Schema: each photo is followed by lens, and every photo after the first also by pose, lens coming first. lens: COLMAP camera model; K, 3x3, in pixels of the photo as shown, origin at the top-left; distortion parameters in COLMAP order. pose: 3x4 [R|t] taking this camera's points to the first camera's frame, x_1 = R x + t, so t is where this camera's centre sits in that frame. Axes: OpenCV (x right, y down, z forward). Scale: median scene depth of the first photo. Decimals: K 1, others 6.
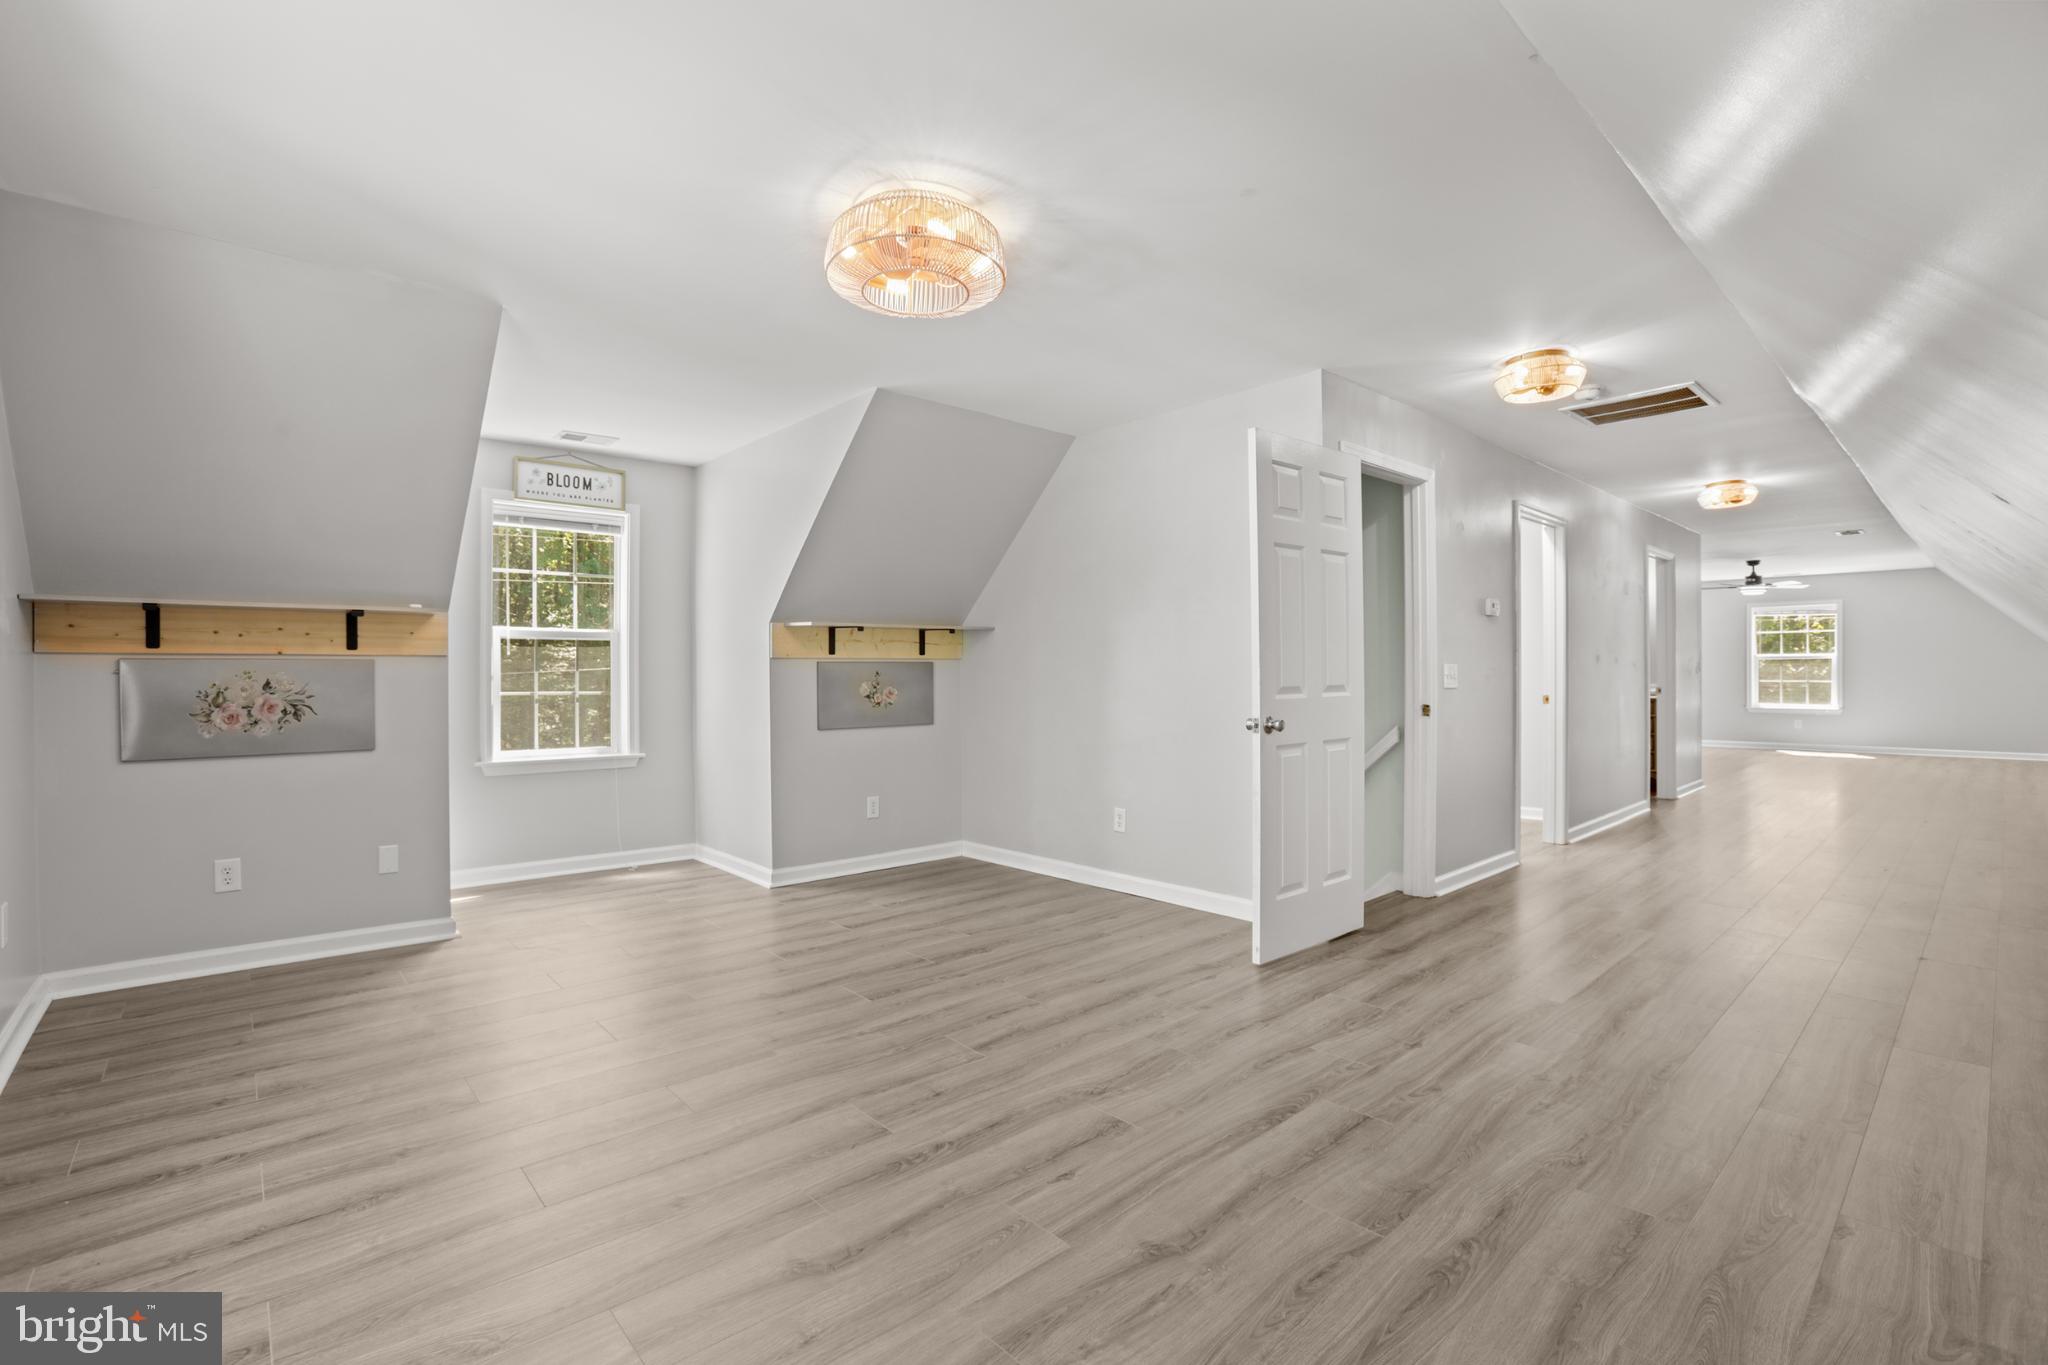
lens RADIAL K [[916.6, 0, 1024.0], [0, 916.6, 682.5], [0, 0, 1]] dist [-0.086850, 0.029693]
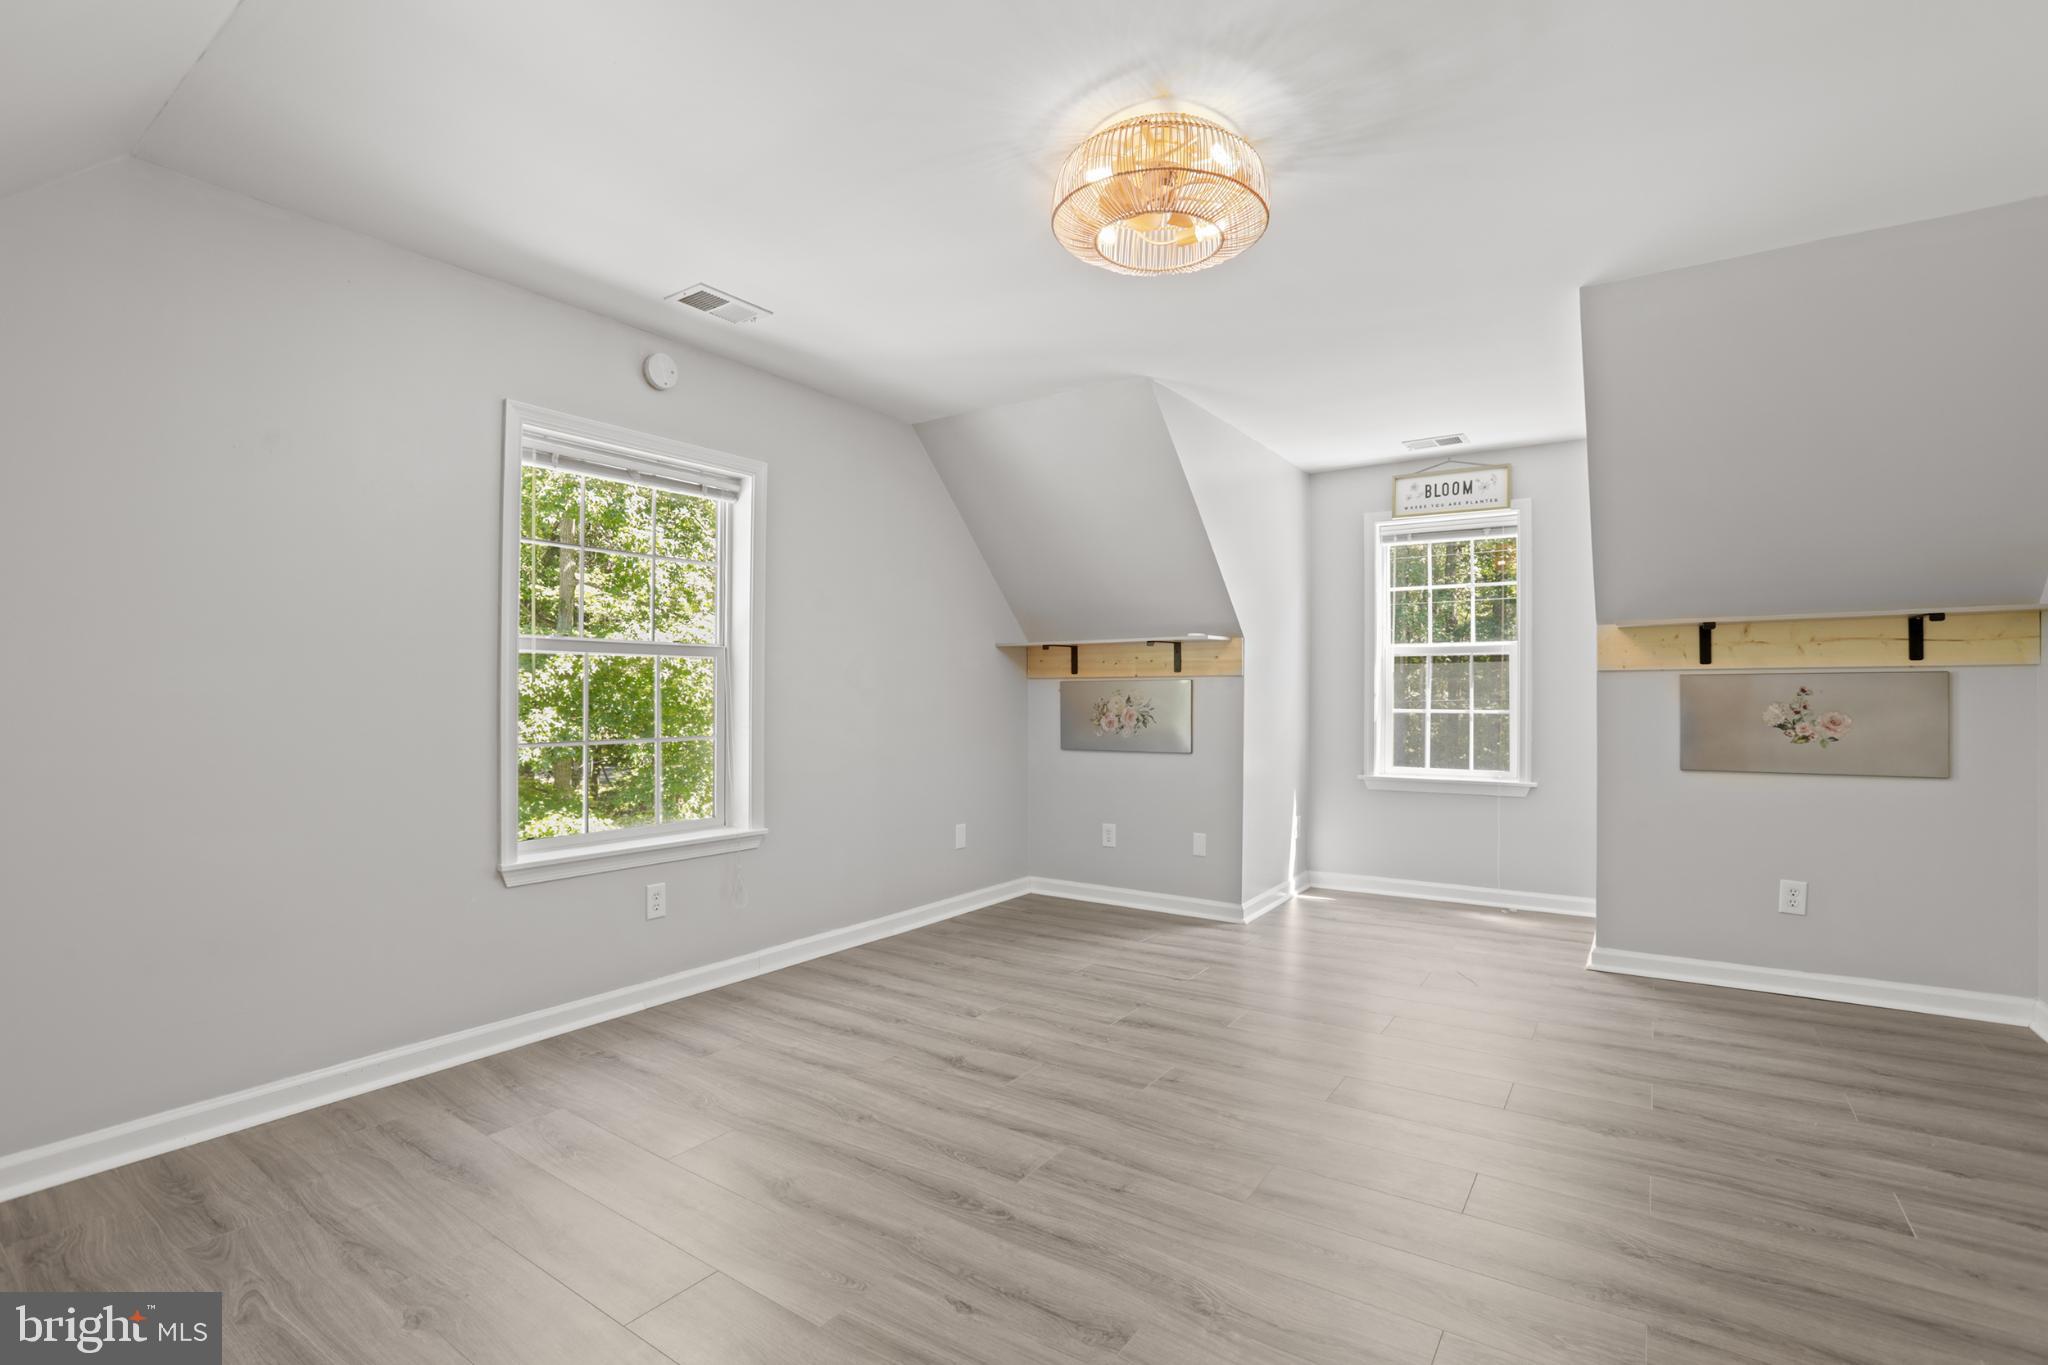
lens RADIAL K [[932.9, 0, 1012.9], [0, 932.9, 686.9], [0, 0, 1]] dist [-0.068071, 0.022397]
pose [[0.234691, -0.003617, -0.972063, 0.445518], [-0.007632, 0.999955, -0.005564, -0.006740], [0.972040, 0.008725, 0.234653, 0.432300]]
